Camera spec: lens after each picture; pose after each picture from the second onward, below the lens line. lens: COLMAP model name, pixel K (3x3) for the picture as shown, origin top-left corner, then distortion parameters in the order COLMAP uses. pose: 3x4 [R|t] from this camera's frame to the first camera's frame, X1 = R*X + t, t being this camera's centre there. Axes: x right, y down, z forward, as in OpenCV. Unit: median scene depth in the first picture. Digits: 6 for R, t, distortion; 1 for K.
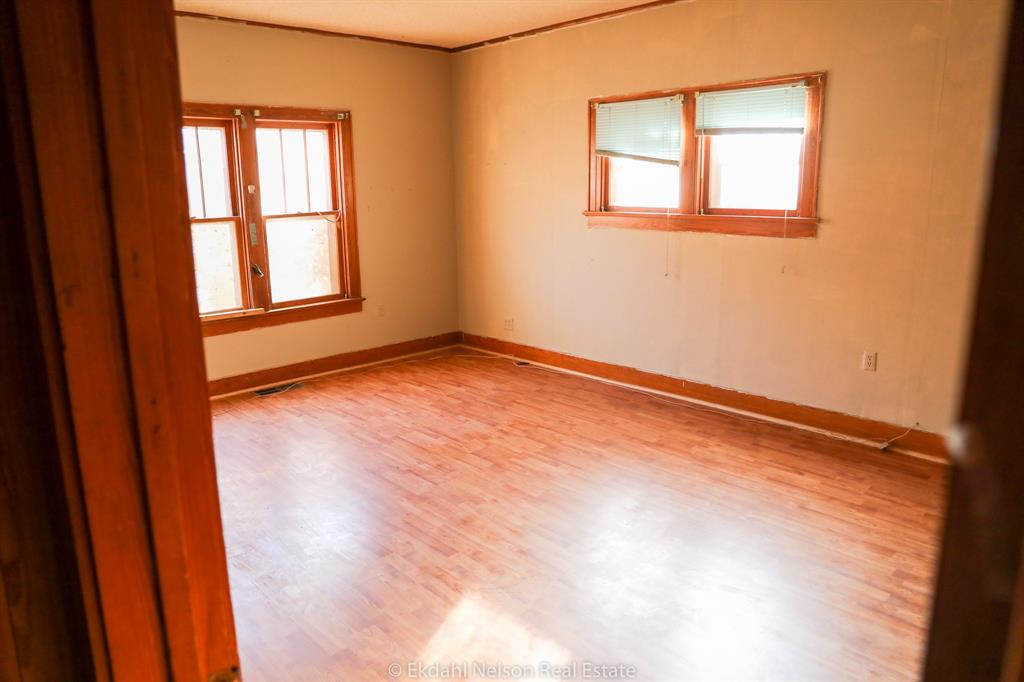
lens RADIAL K [[717.2, 0, 512.0], [0, 717.2, 341.0], [0, 0, 1]] dist [-0.019227, 0.007074]
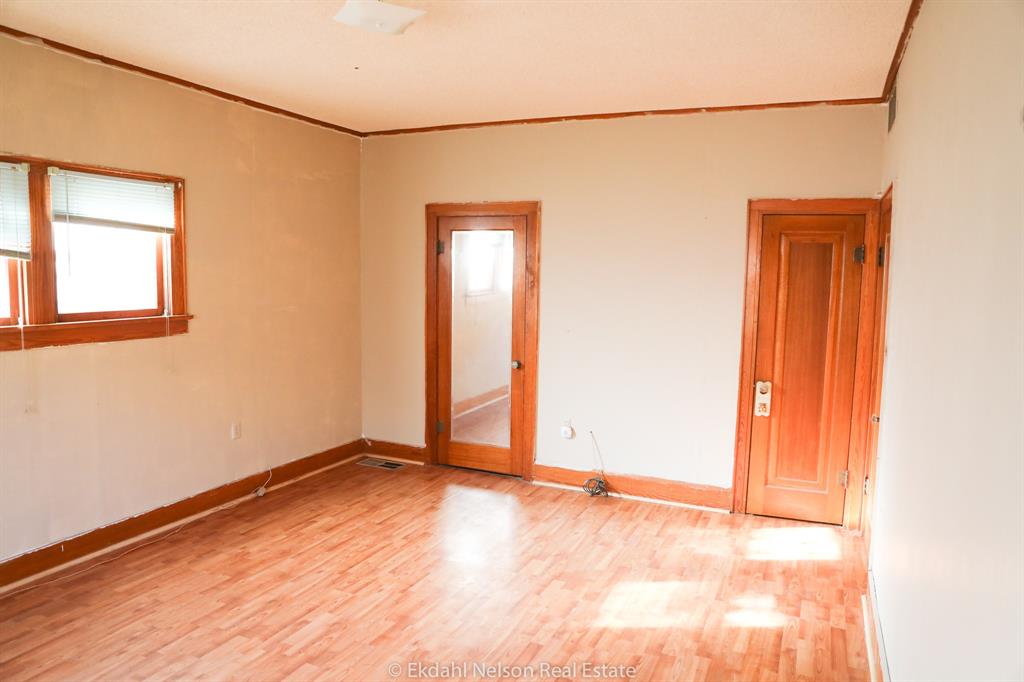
lens RADIAL K [[717.2, 0, 512.0], [0, 717.2, 341.0], [0, 0, 1]] dist [-0.019227, 0.007074]
pose [[-0.374607, -0.093516, 0.922456, -0.710121], [0.181493, 0.968258, 0.171863, -0.225363], [-0.909247, 0.231800, -0.345743, 0.929094]]
